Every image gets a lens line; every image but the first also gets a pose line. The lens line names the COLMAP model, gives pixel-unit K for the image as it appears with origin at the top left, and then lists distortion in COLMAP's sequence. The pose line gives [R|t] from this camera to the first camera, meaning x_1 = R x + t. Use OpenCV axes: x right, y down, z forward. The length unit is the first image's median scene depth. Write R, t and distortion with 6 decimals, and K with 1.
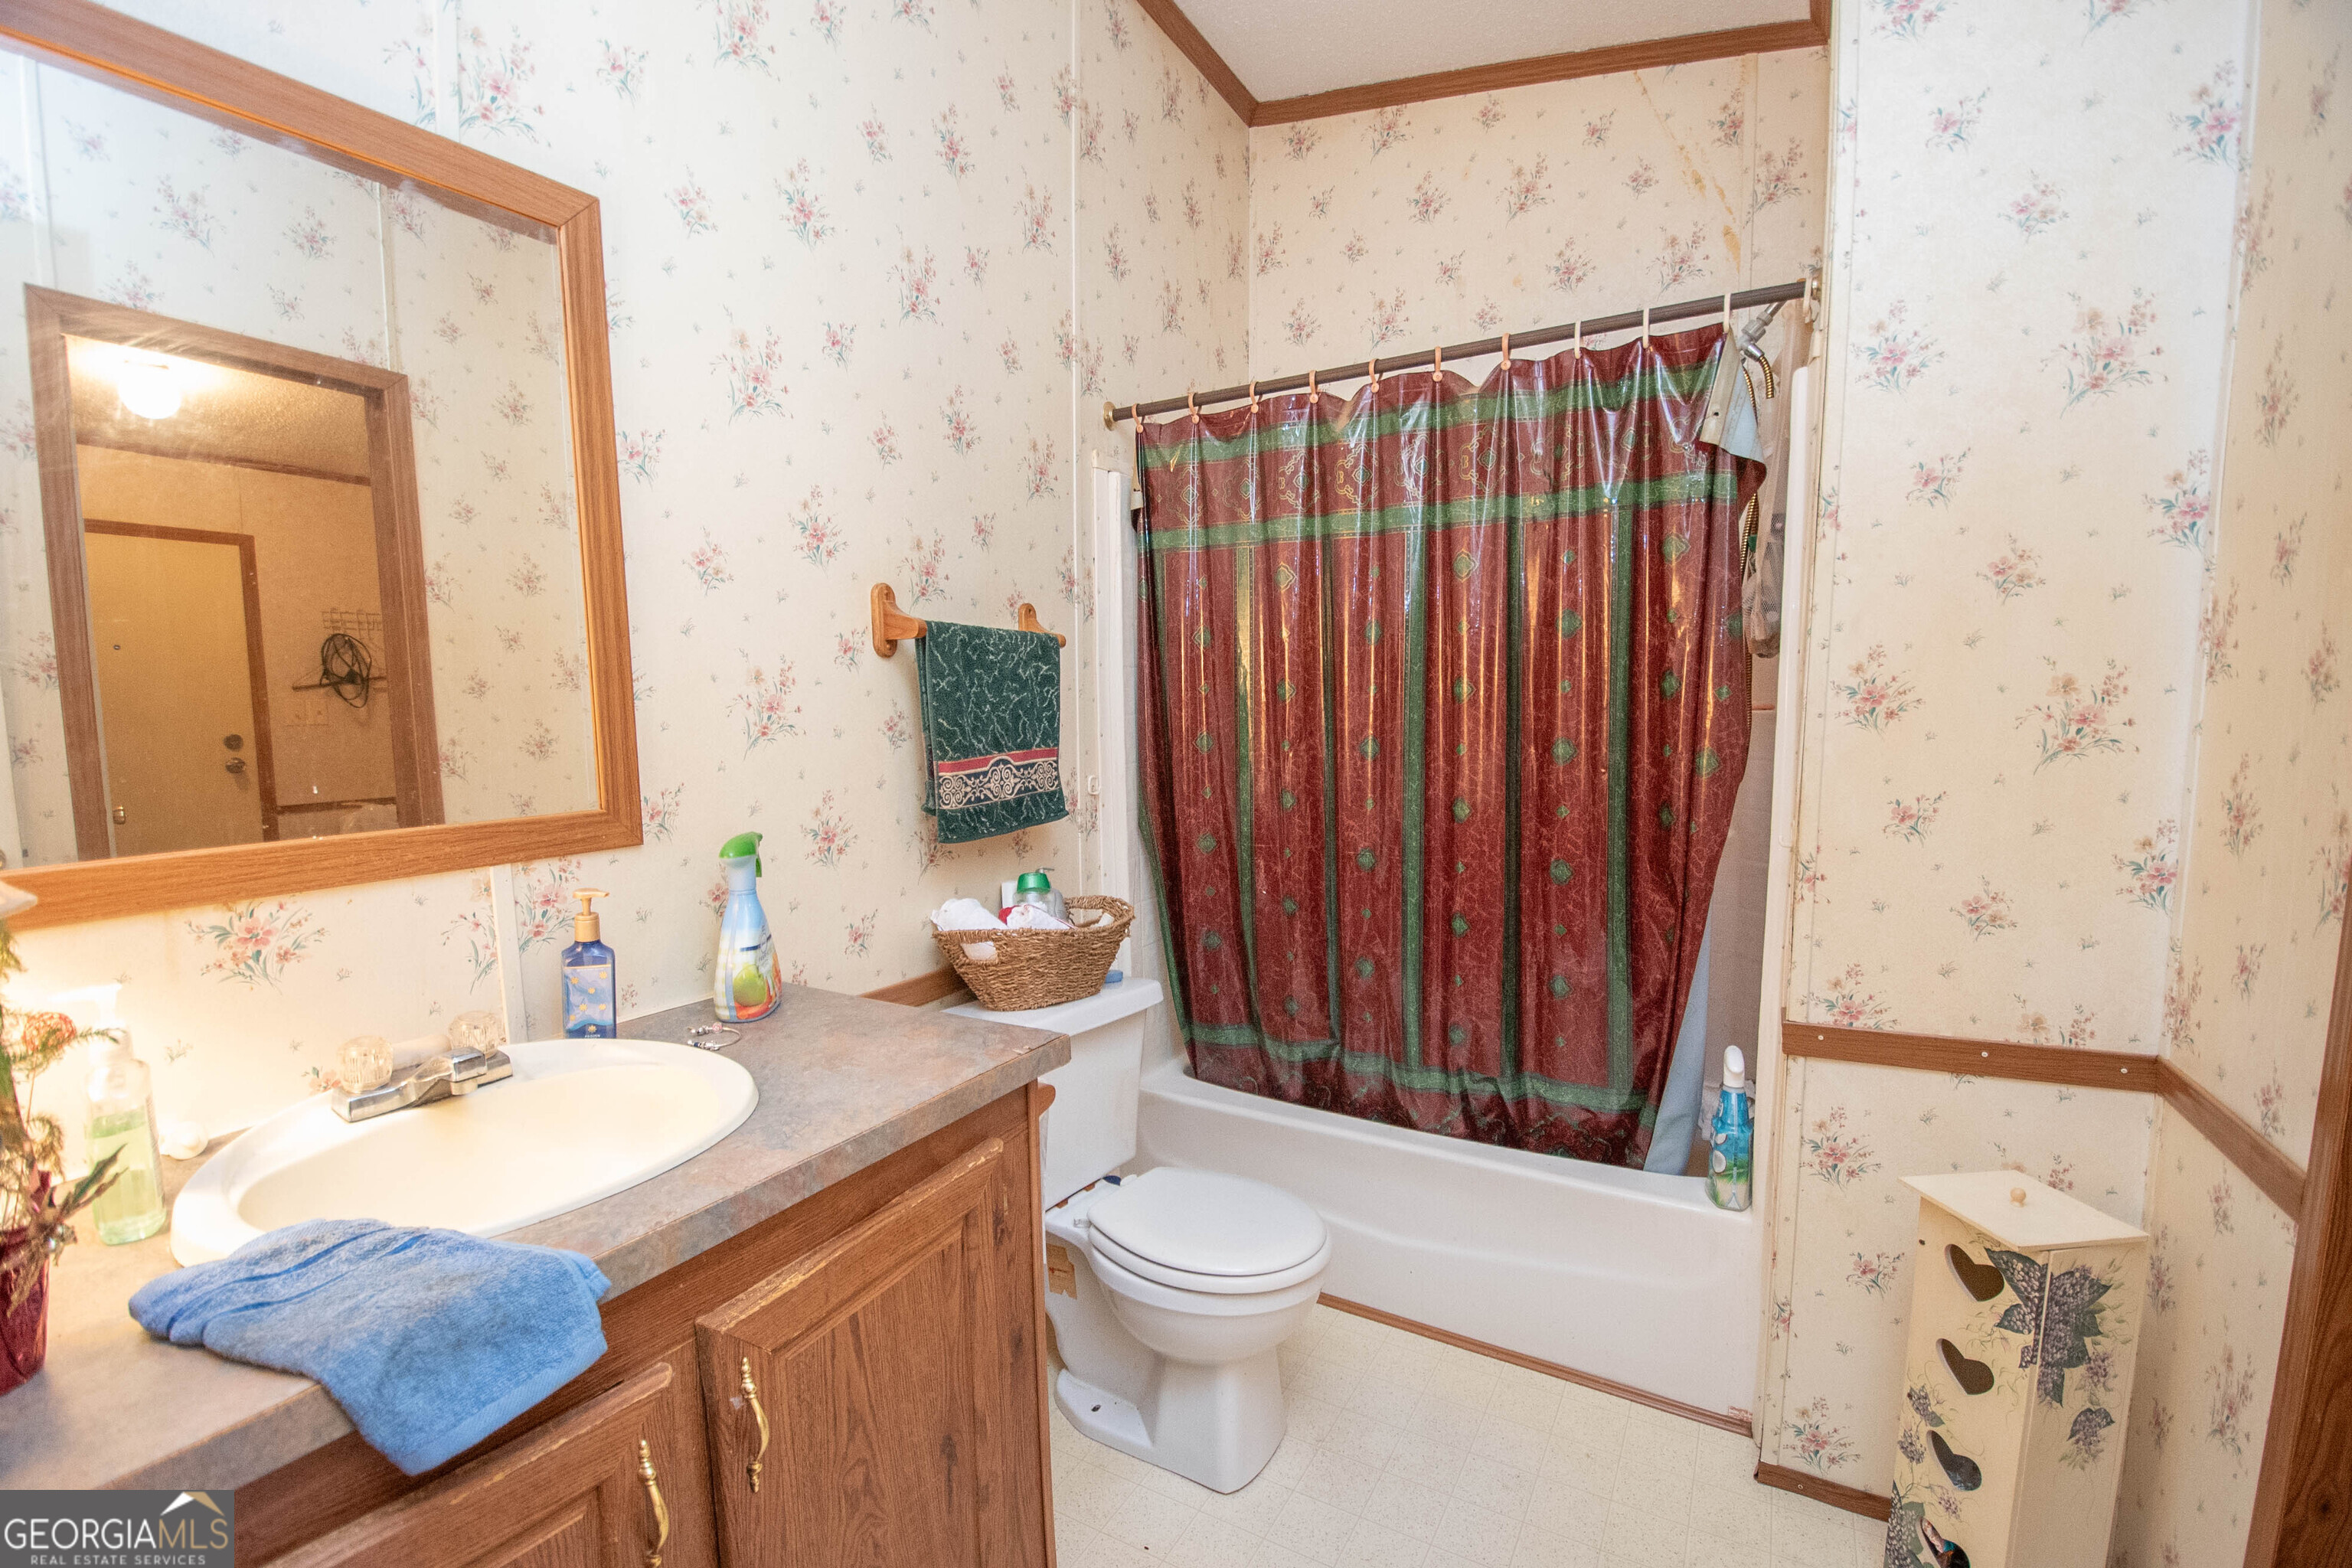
lens RADIAL K [[1023.7, 0, 1178.2], [0, 1023.7, 815.4], [0, 0, 1]] dist [0.014279, -0.022541]
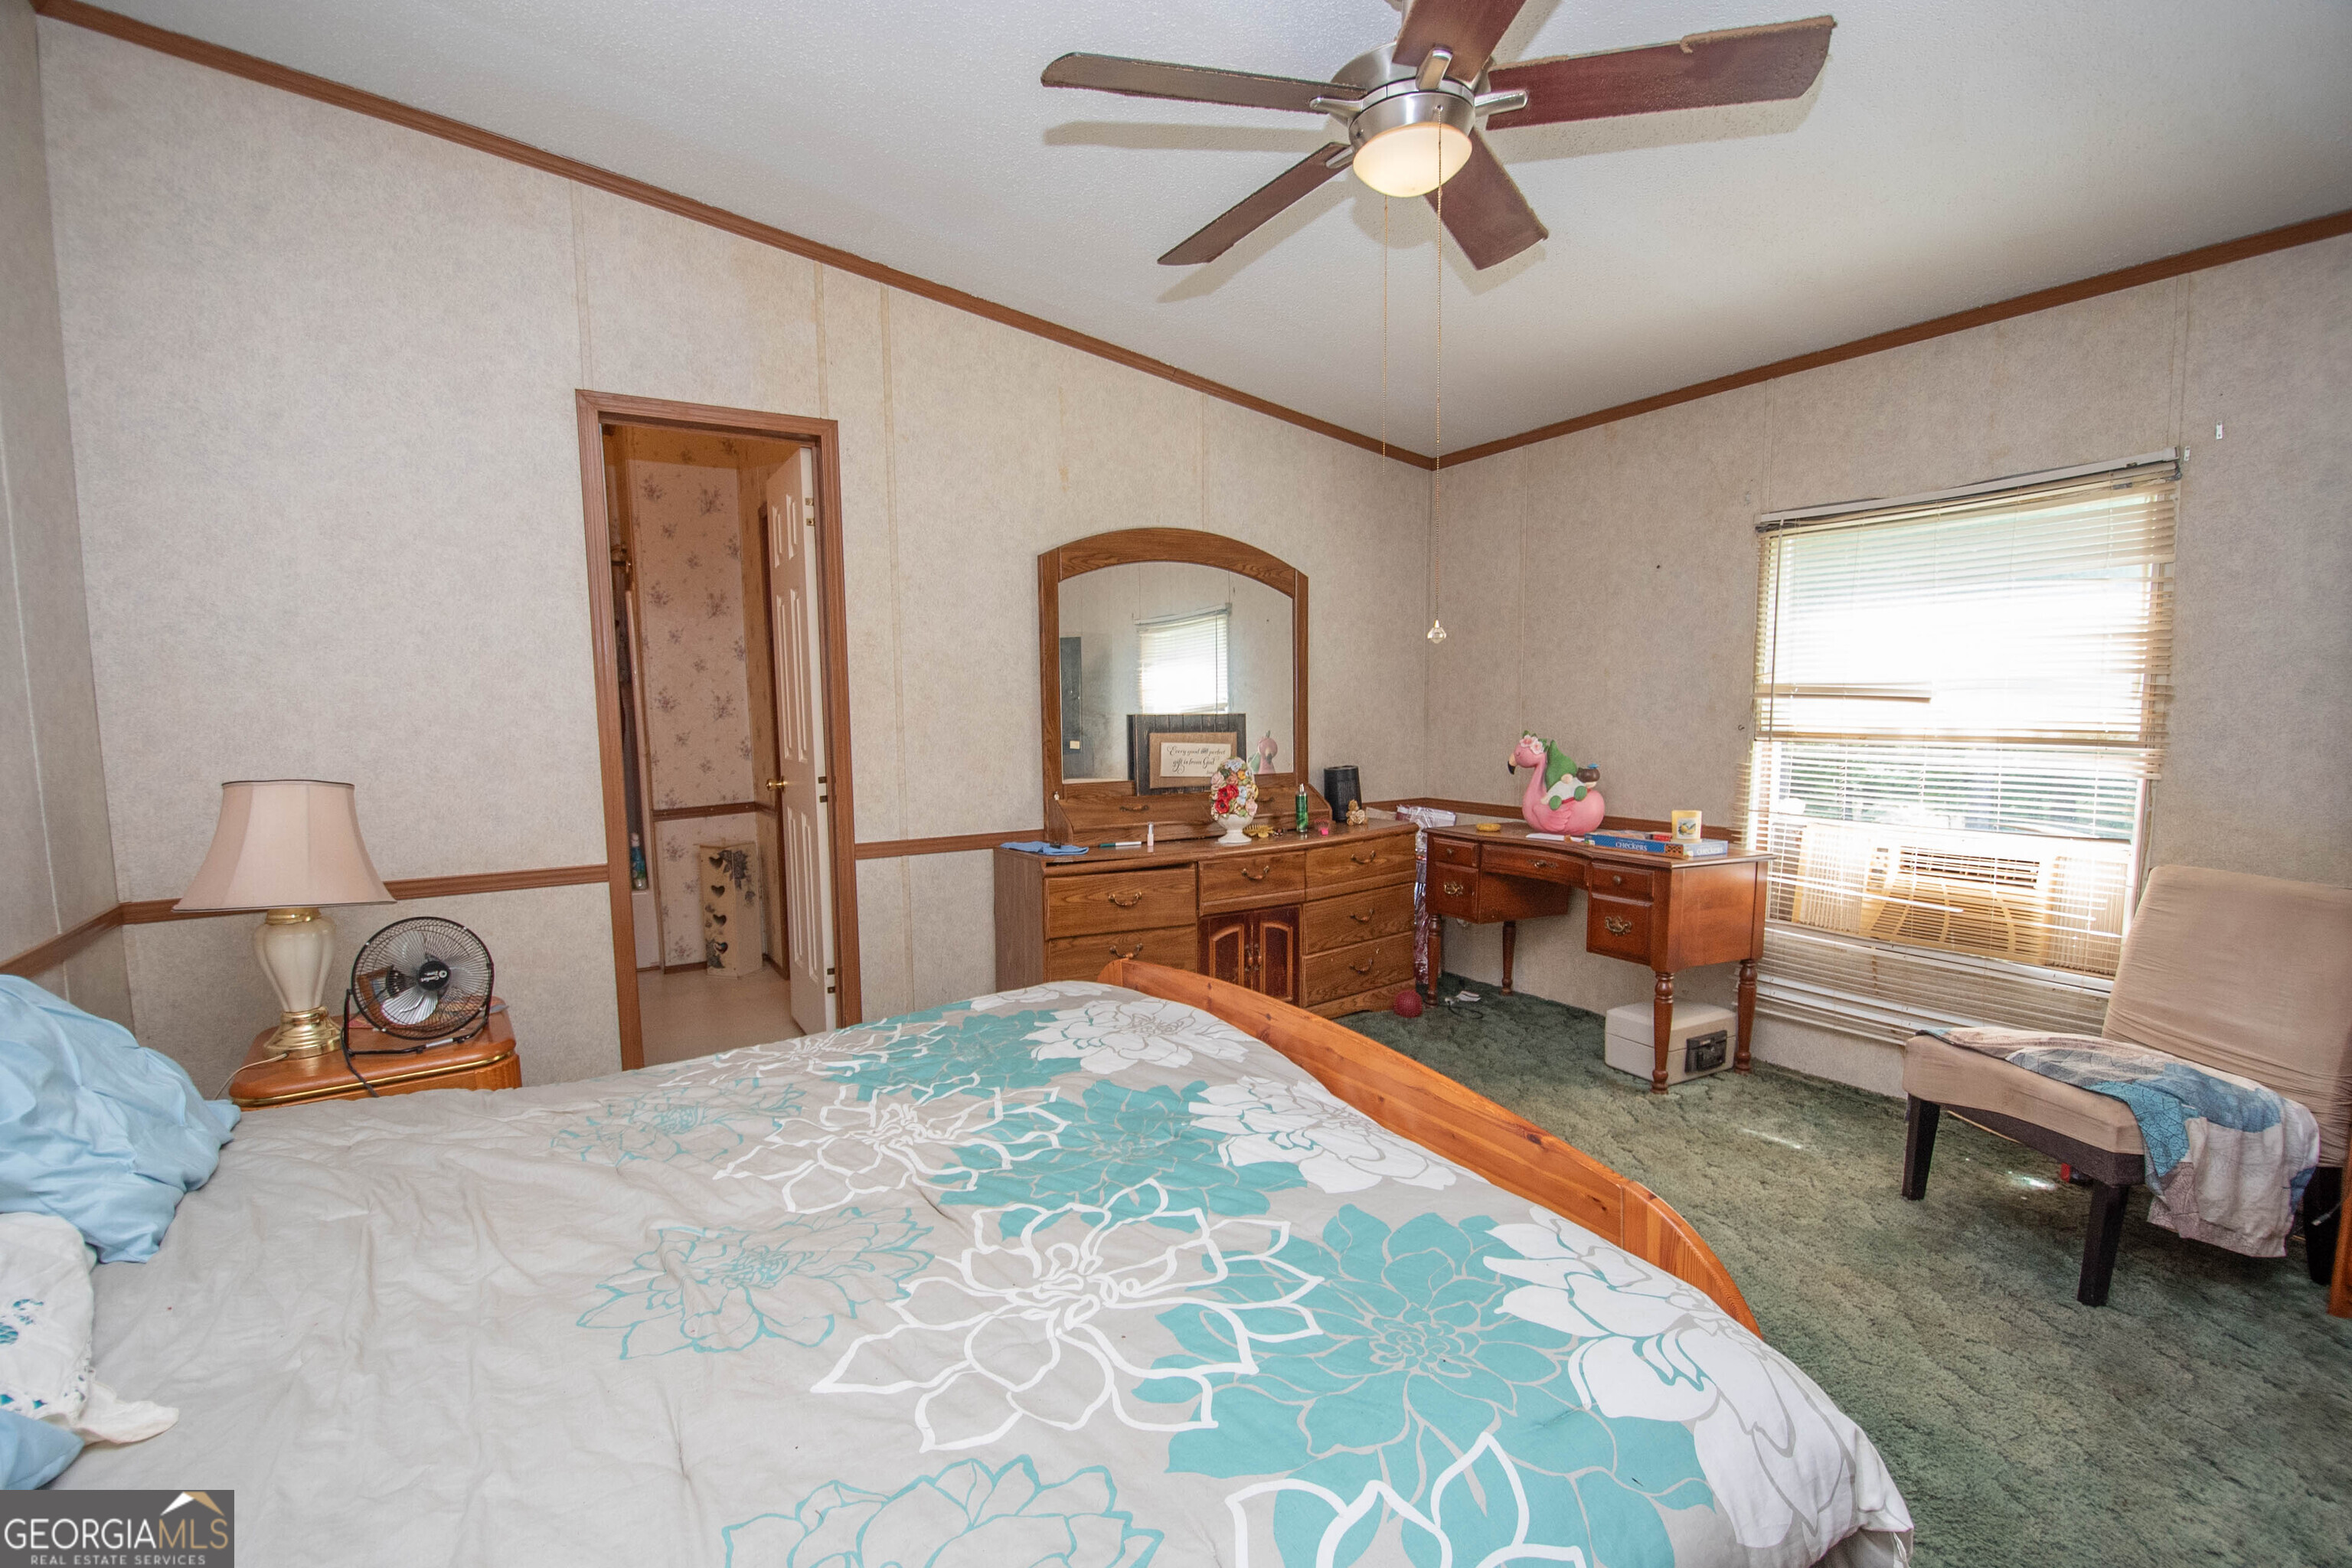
lens RADIAL K [[1012.3, 0, 1209.1], [0, 1012.3, 812.8], [0, 0, 1]] dist [0.012931, -0.023102]
pose [[0.449292, -0.099197, 0.887861, -1.600377], [0.107083, 0.992631, 0.056715, 0.258730], [-0.886944, 0.069593, 0.456603, -2.192410]]
